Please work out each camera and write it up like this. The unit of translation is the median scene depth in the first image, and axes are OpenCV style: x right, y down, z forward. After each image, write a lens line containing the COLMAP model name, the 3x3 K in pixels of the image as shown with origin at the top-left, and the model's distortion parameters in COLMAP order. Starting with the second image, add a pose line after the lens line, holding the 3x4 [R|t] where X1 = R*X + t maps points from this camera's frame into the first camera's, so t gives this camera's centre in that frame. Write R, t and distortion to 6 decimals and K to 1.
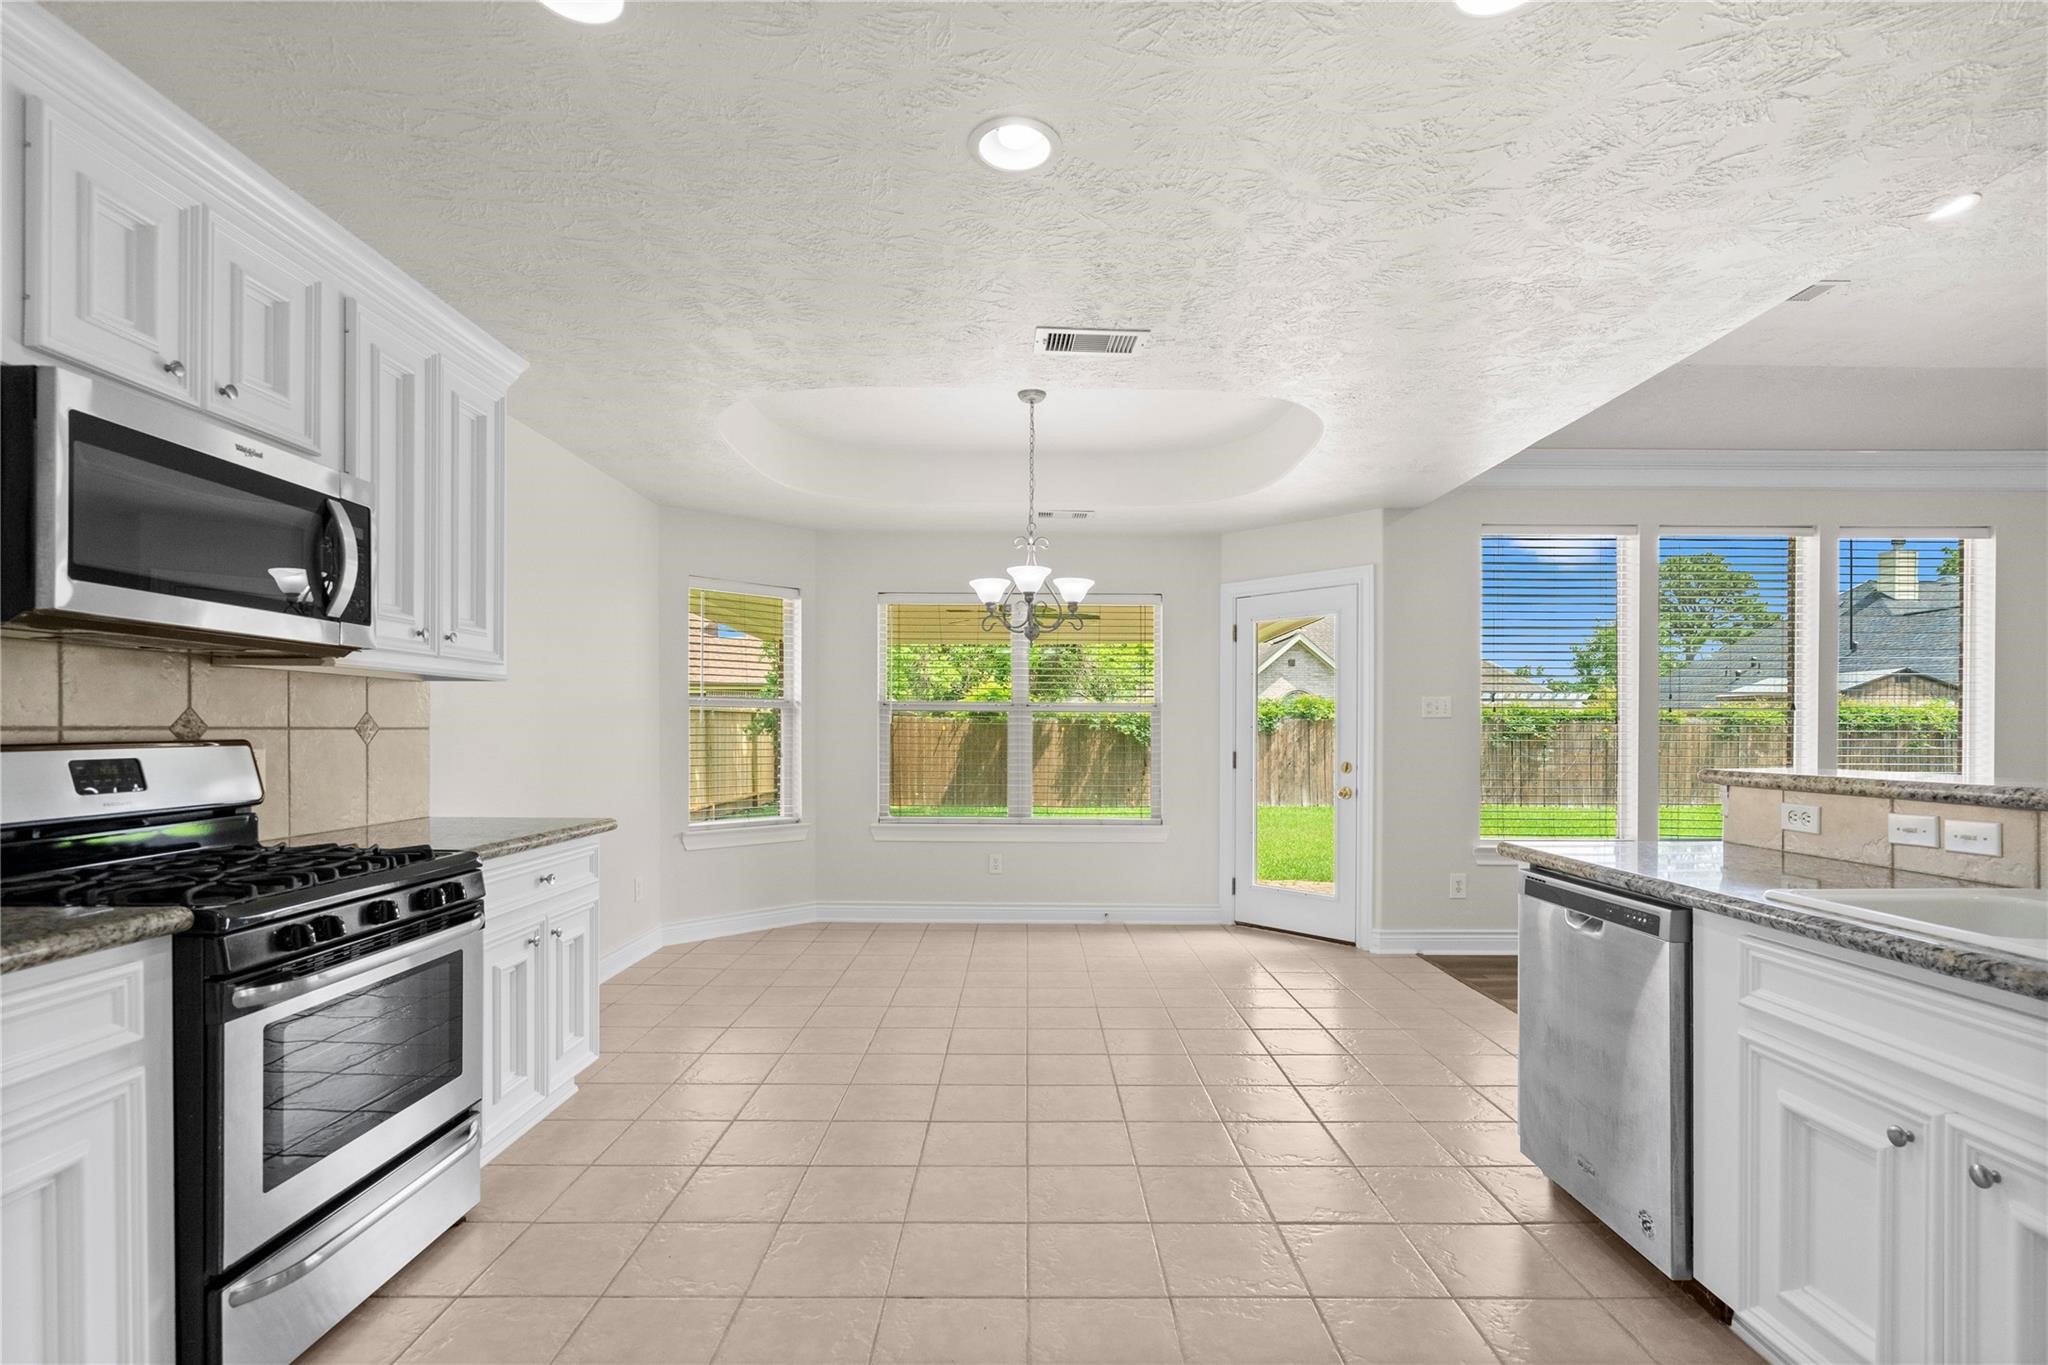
lens RADIAL K [[926.8, 0, 991.2], [0, 926.8, 733.7], [0, 0, 1]] dist [-0.006915, 0.003188]
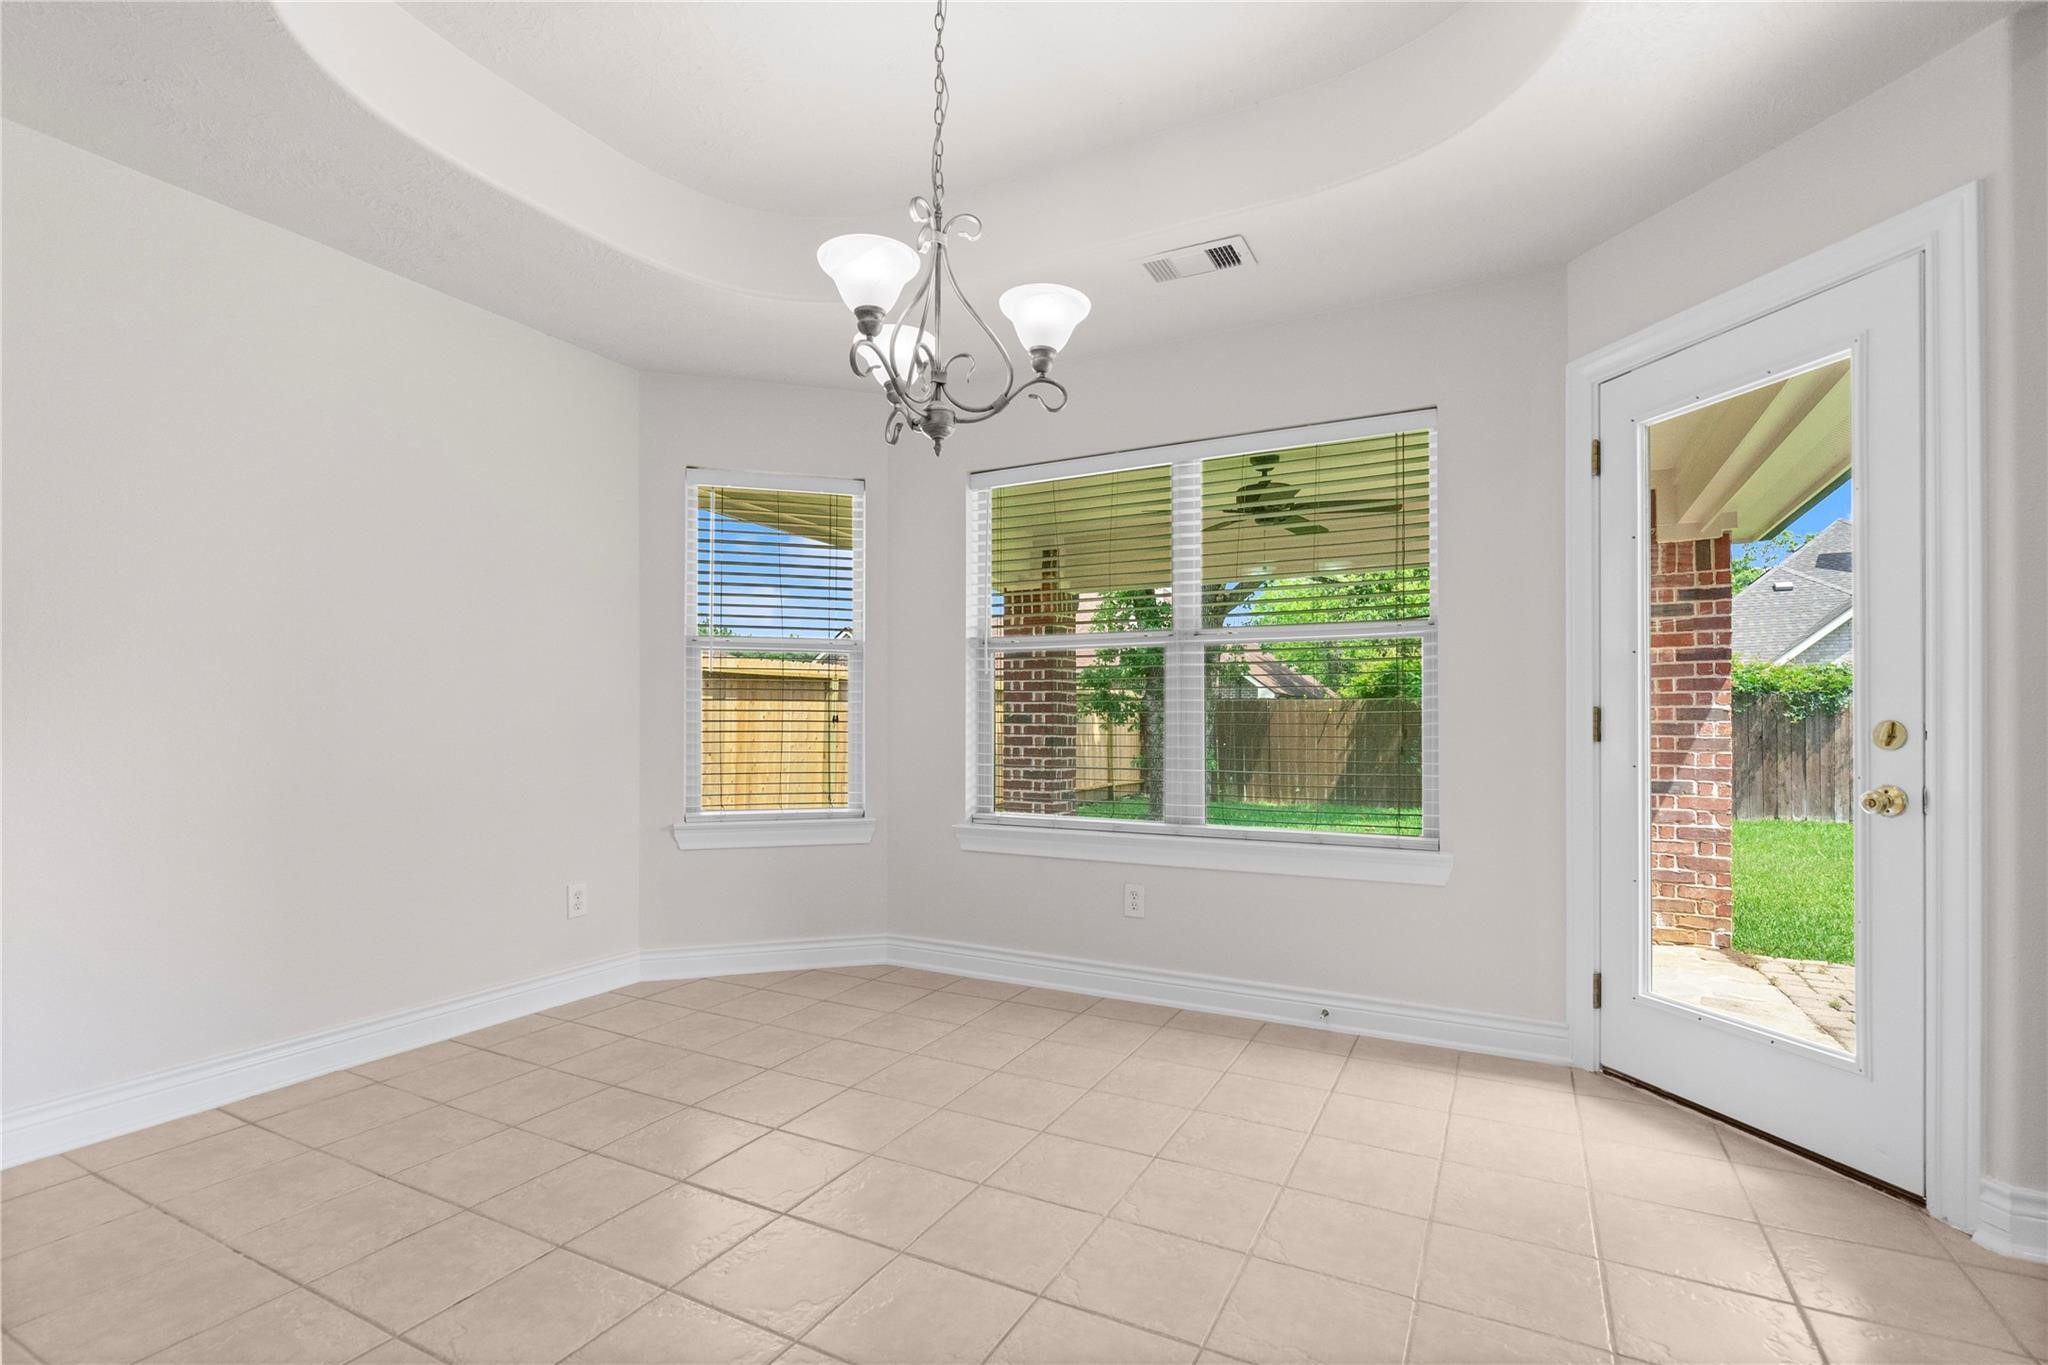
lens RADIAL K [[926.8, 0, 1015.1], [0, 926.8, 721.5], [0, 0, 1]] dist [-0.006915, 0.003188]
pose [[0.896358, -0.003946, -0.443314, 0.199826], [0.000394, 0.999967, -0.008105, 0.030016], [0.443331, 0.007091, 0.896330, 0.432794]]
